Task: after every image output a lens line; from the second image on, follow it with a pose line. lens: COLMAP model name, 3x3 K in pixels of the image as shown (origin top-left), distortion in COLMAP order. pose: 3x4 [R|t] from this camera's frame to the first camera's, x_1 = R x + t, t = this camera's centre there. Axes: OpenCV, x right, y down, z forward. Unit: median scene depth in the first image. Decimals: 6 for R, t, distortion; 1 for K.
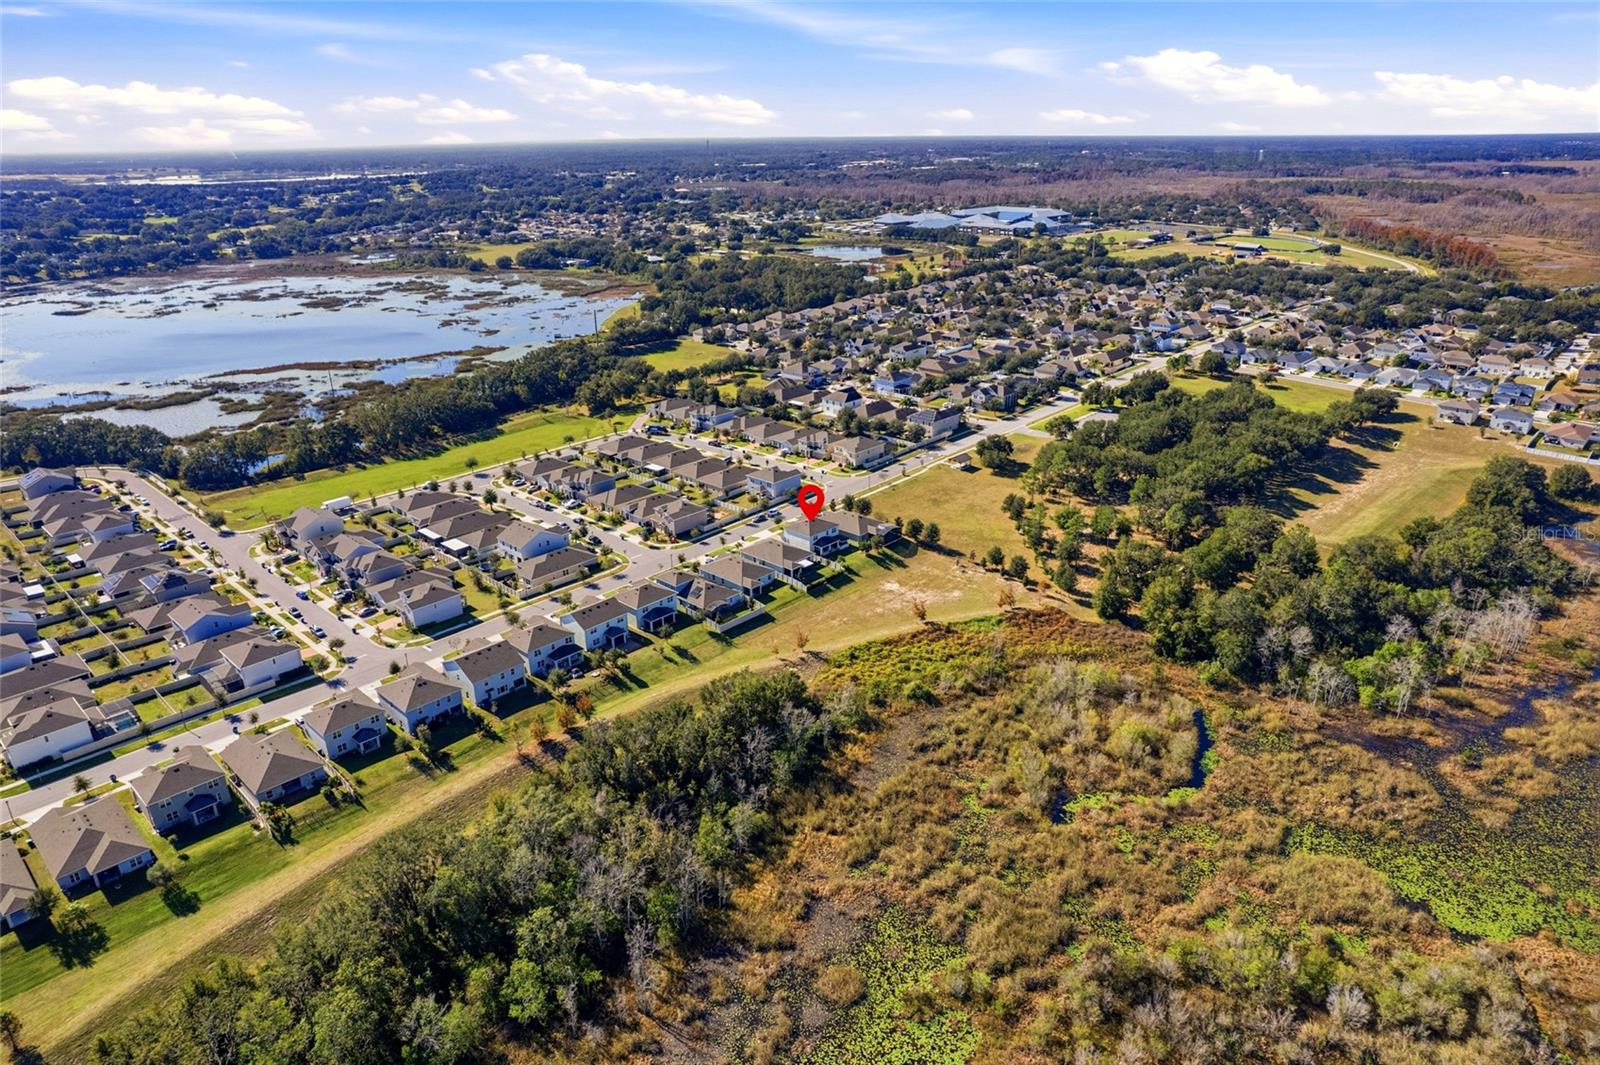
lens RADIAL K [[1027.0, 0, 805.0], [0, 1027.0, 529.7], [0, 0, 1]] dist [-0.076647, 0.068335]
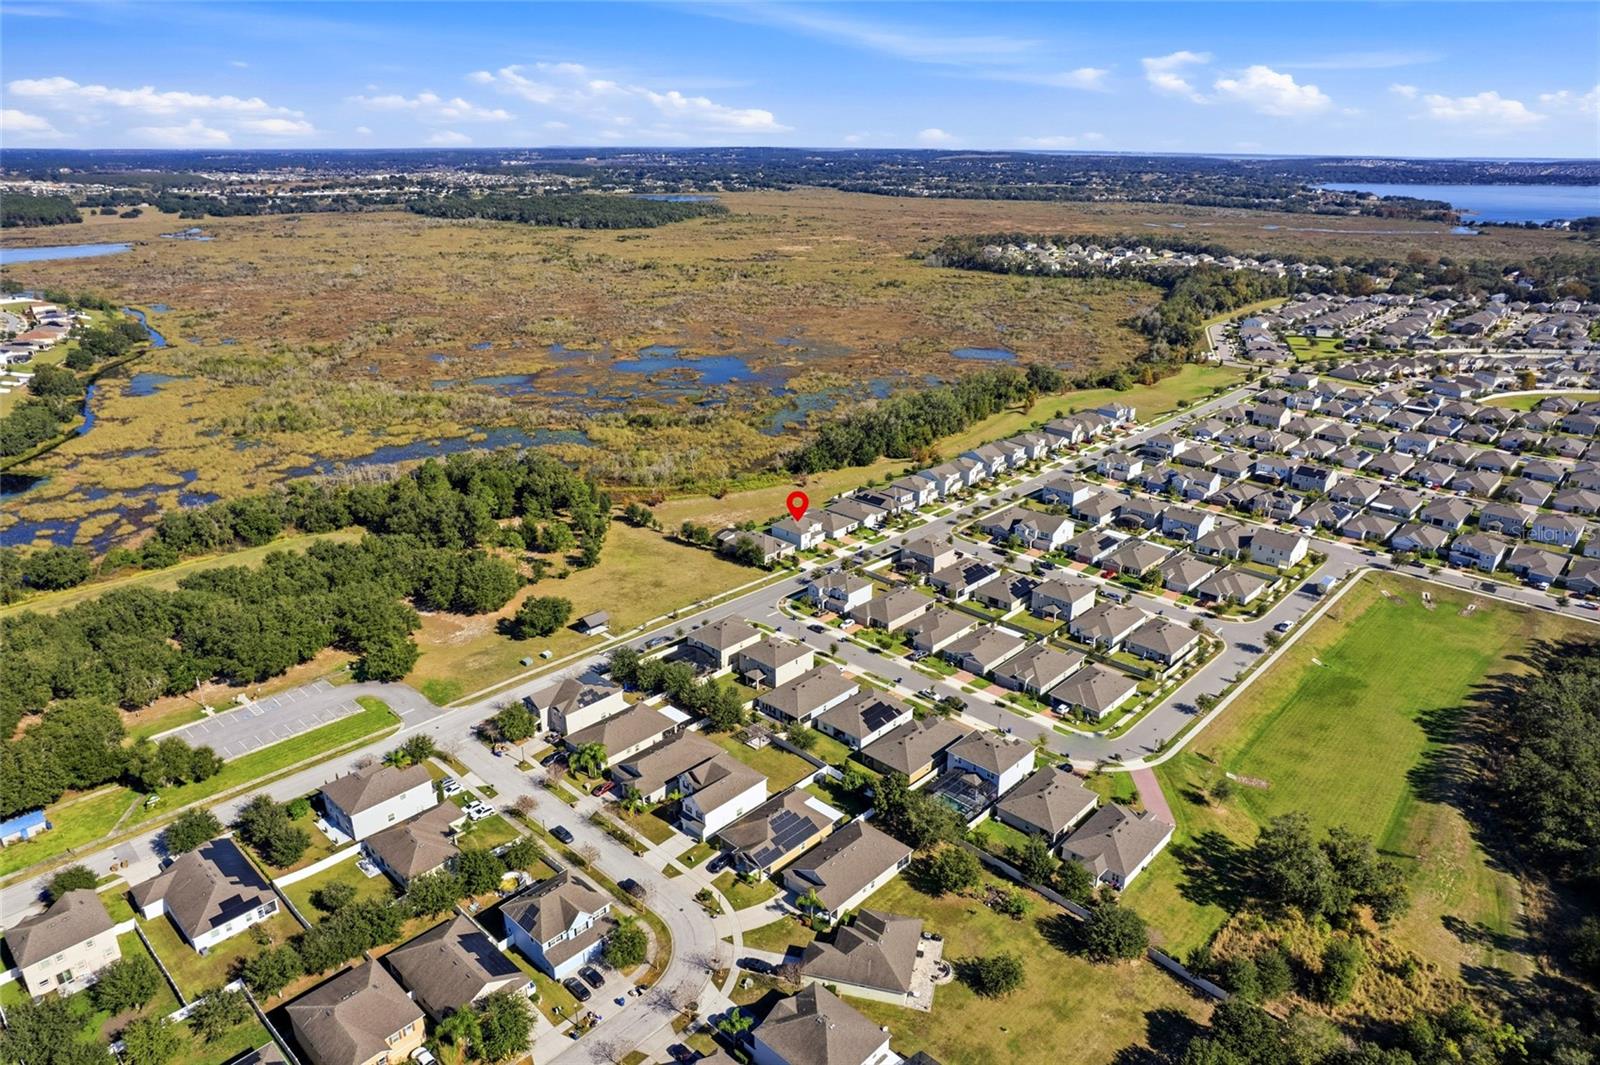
lens RADIAL K [[1027.0, 0, 805.0], [0, 1027.0, 529.7], [0, 0, 1]] dist [-0.076647, 0.068335]
pose [[-0.999989, 0.004427, -0.001463, -0.000655], [0.002301, 0.741547, 0.670897, -0.799386], [0.004054, 0.670887, -0.741549, 1.972679]]
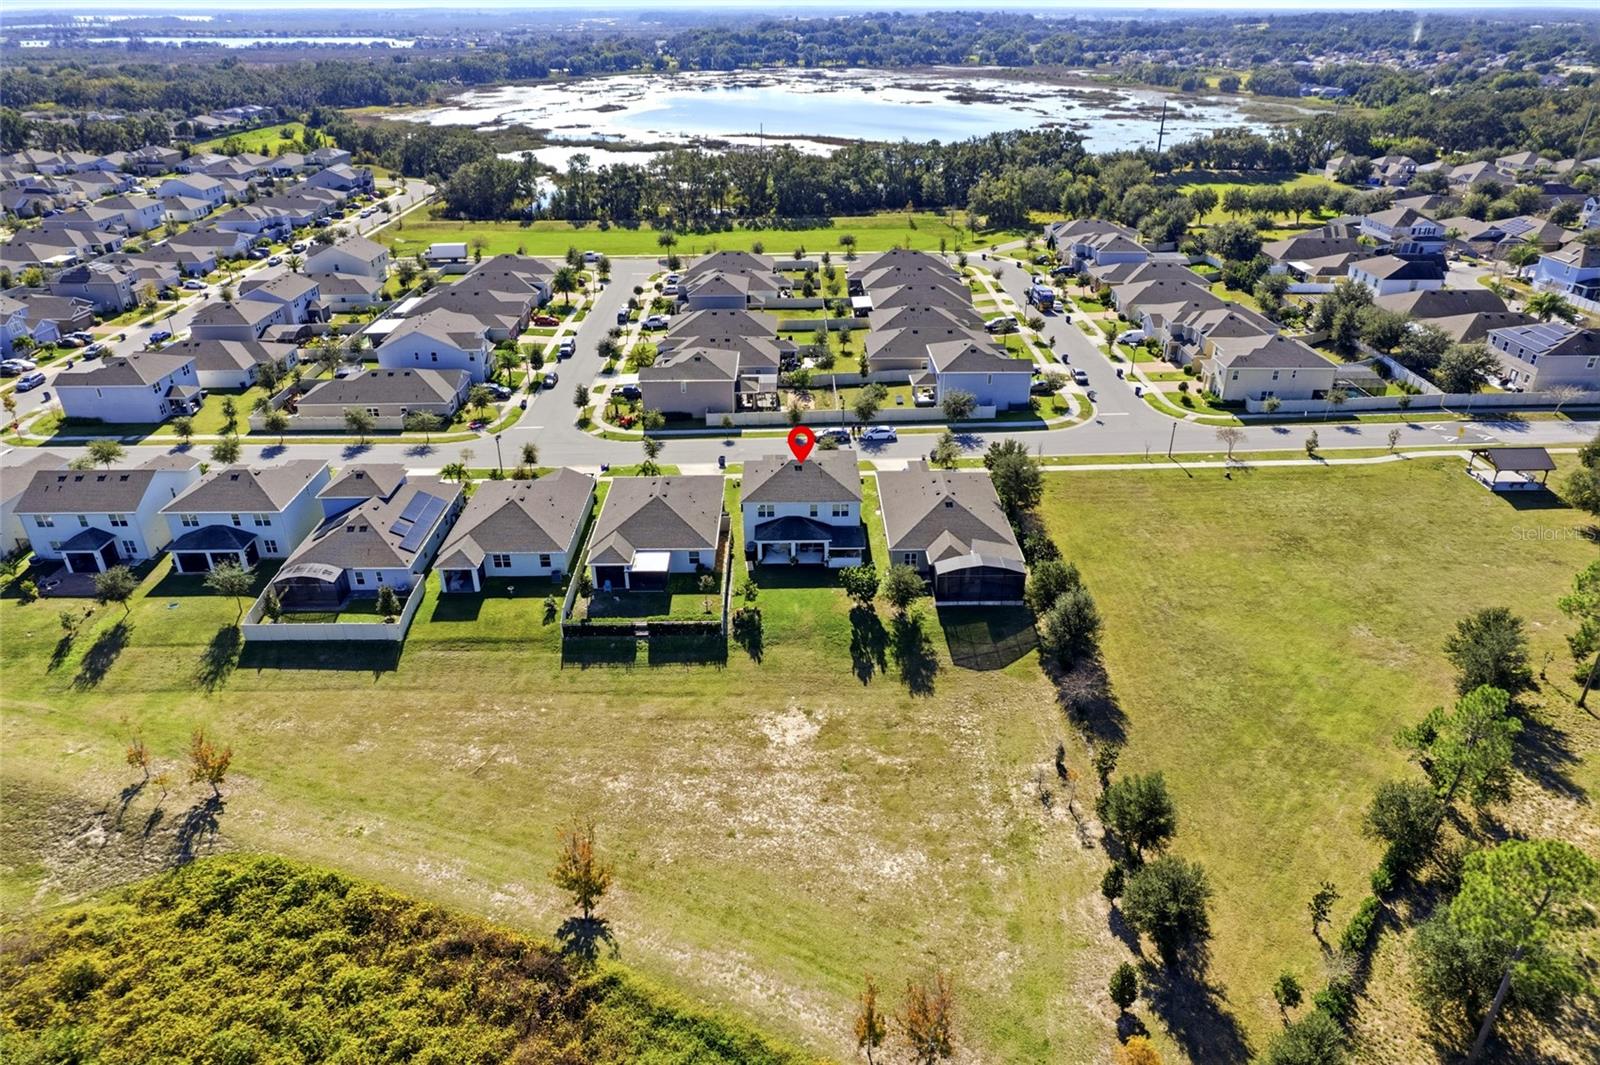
lens RADIAL K [[1031.4, 0, 771.4], [0, 1031.4, 534.7], [0, 0, 1]] dist [-0.078893, 0.001105]
pose [[0.679216, 0.345751, -0.647396, 0.269760], [-0.263787, 0.938145, 0.224277, -0.072123], [0.684895, 0.018442, 0.728408, 0.779505]]
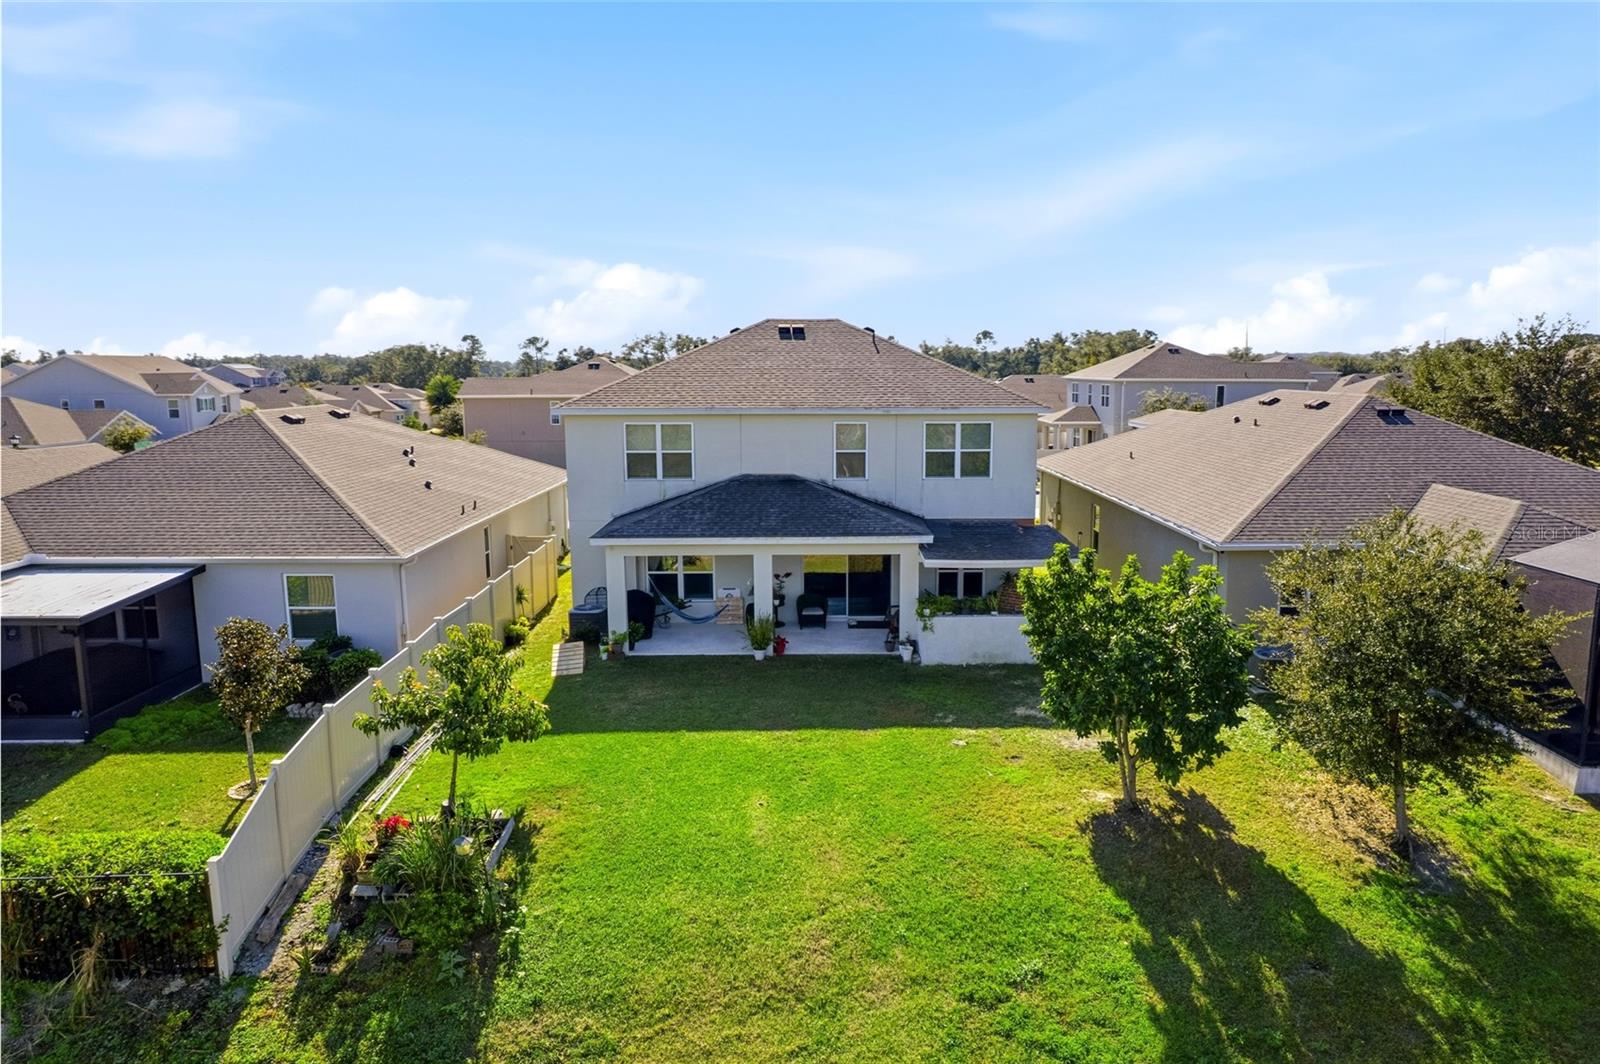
lens RADIAL K [[1027.0, 0, 805.0], [0, 1027.0, 529.2], [0, 0, 1]] dist [-0.076647, 0.068335]
pose [[0.686802, 0.108517, -0.718699, 0.086485], [-0.266235, 0.957631, -0.109825, 0.024454], [0.676330, 0.266771, 0.686594, 1.014704]]
